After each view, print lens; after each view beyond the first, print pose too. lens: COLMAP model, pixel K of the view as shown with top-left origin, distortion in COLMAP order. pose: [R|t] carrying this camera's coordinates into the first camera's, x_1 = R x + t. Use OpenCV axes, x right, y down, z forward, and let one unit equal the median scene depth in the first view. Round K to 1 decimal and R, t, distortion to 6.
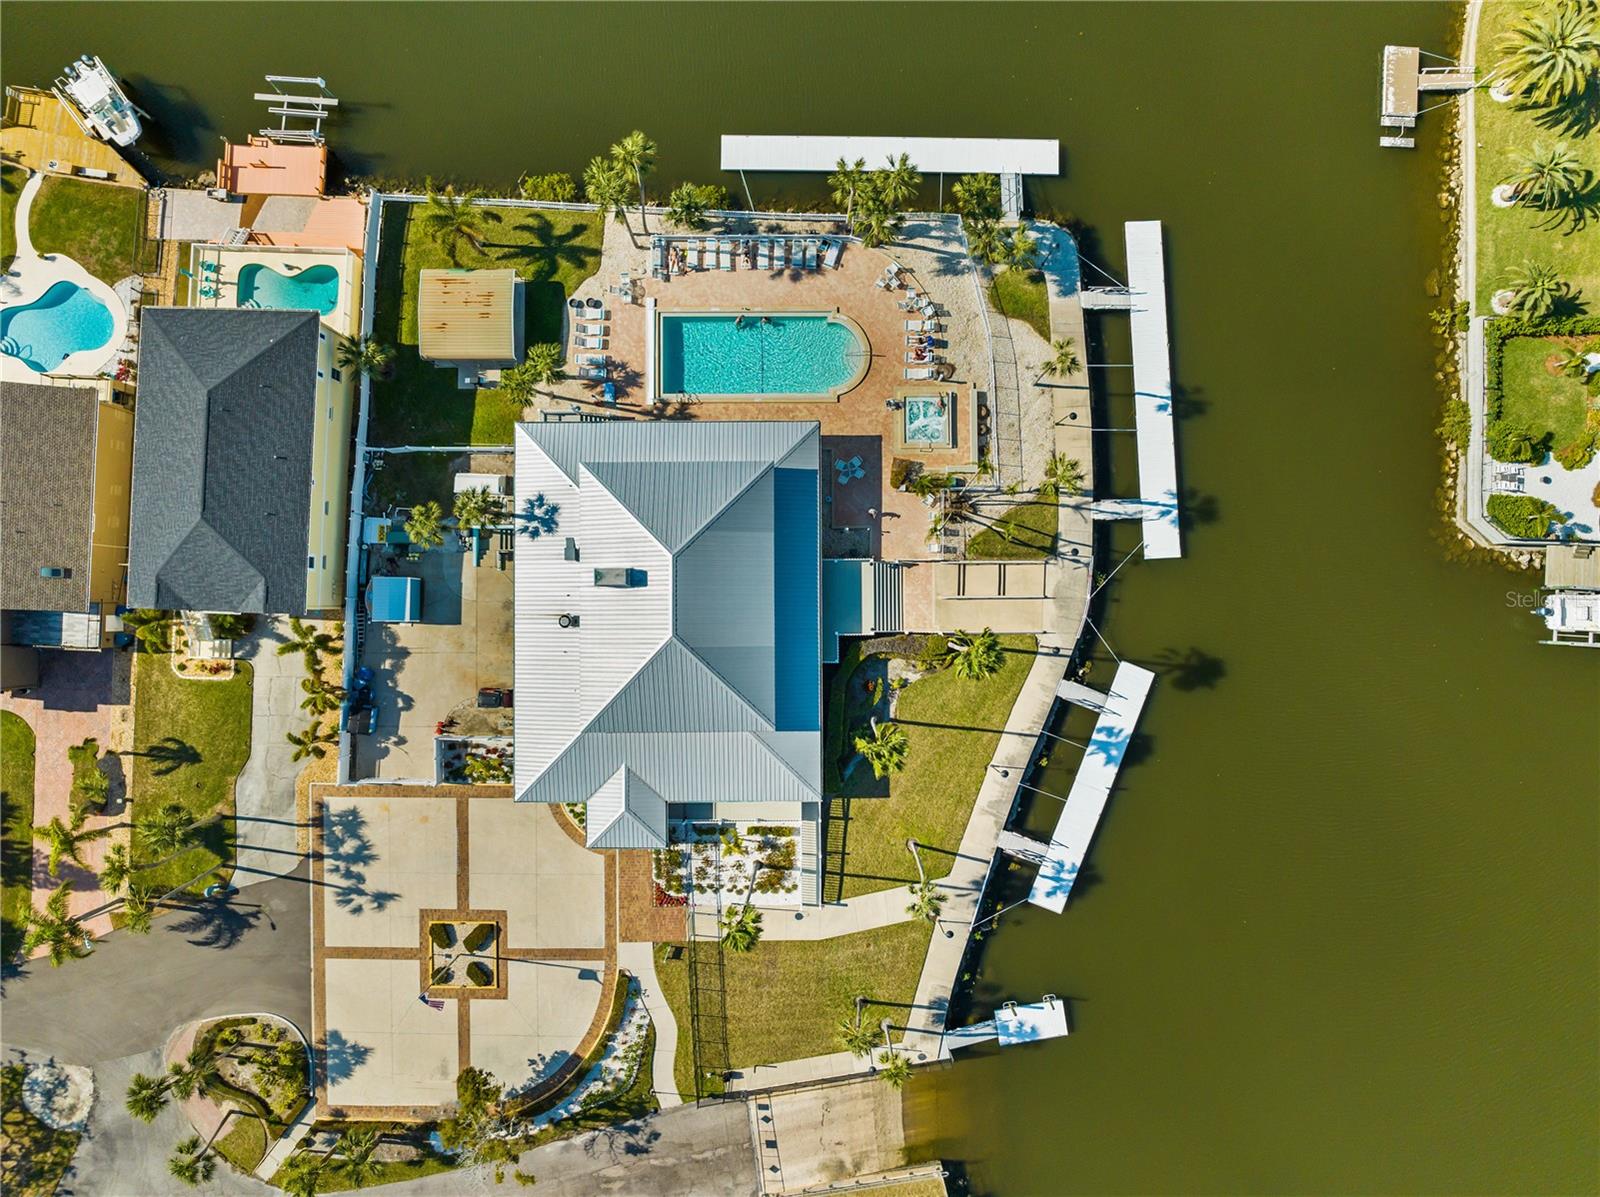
lens RADIAL K [[1125.1, 0, 800.0], [0, 1125.1, 598.5], [0, 0, 1]] dist [-0.042314, 0.004630]
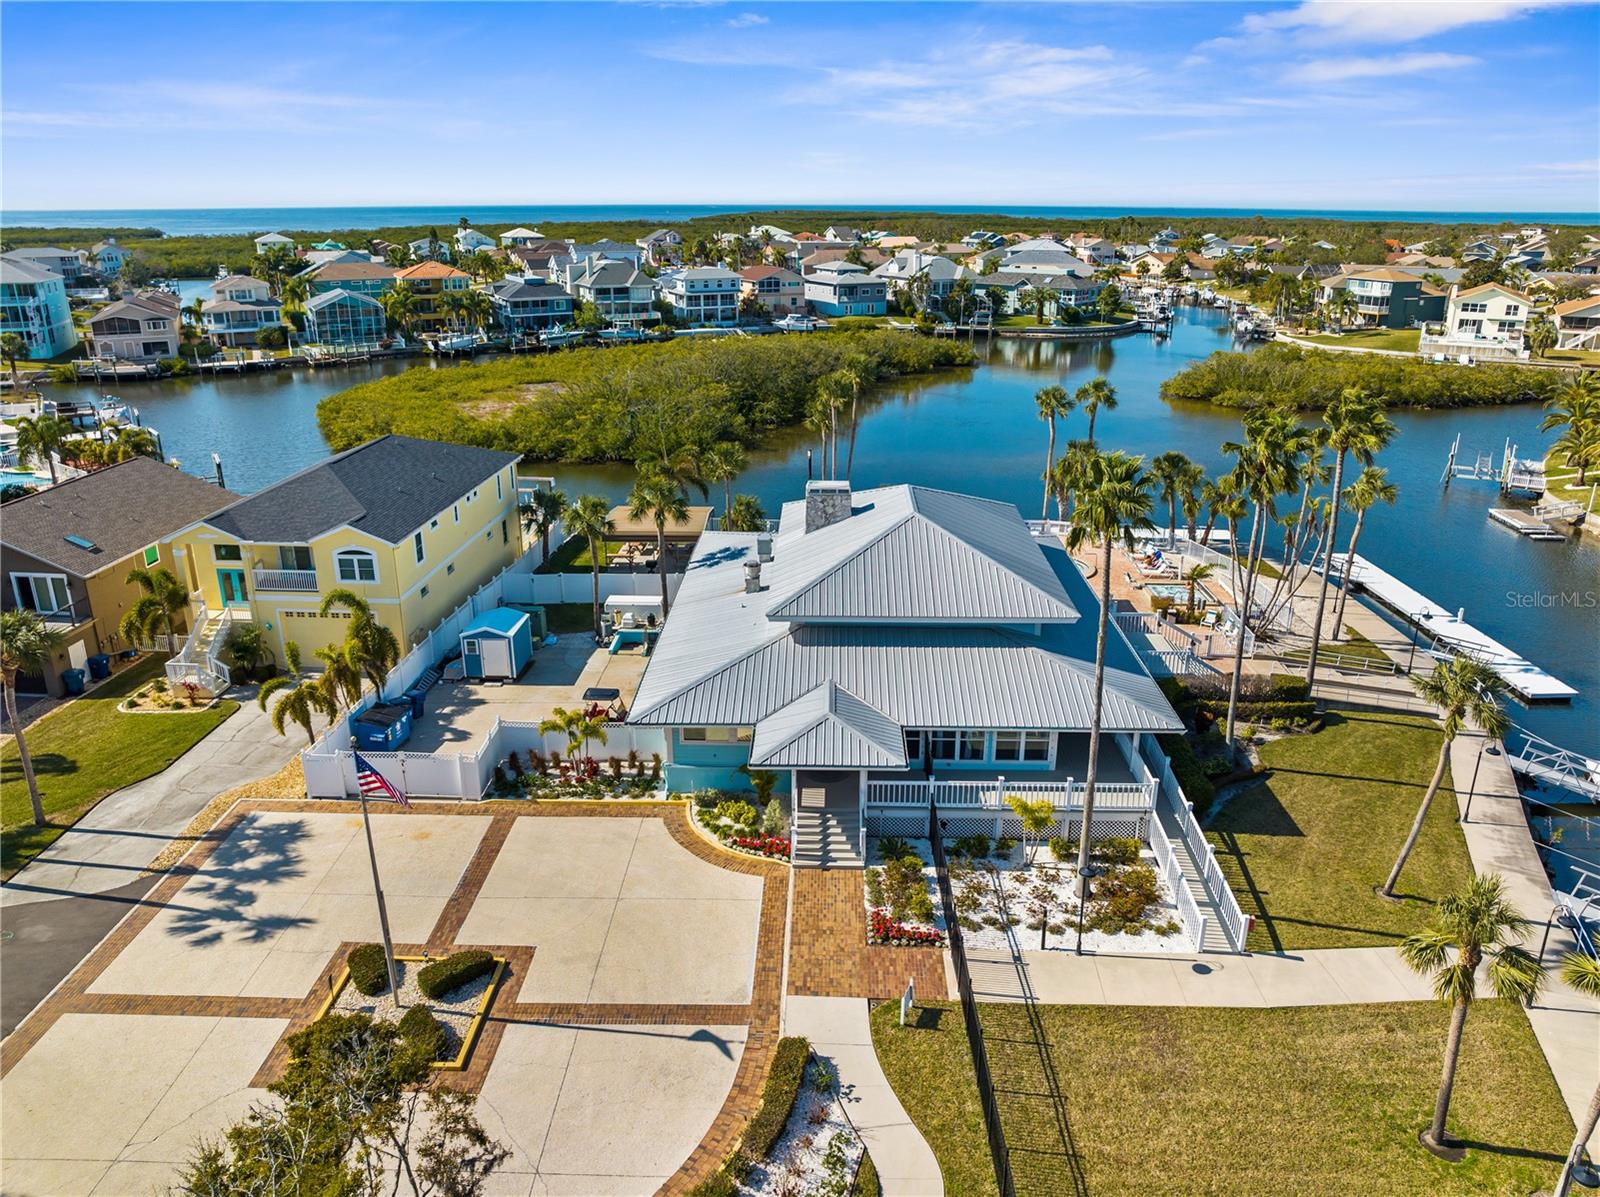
lens RADIAL K [[1125.1, 0, 800.0], [0, 1125.1, 598.5], [0, 0, 1]] dist [-0.042314, 0.004630]
pose [[0.999391, 0.015607, -0.031204, -0.145561], [-0.034723, 0.357652, -0.933209, 0.640625], [-0.003404, 0.933725, 0.357976, 0.710751]]
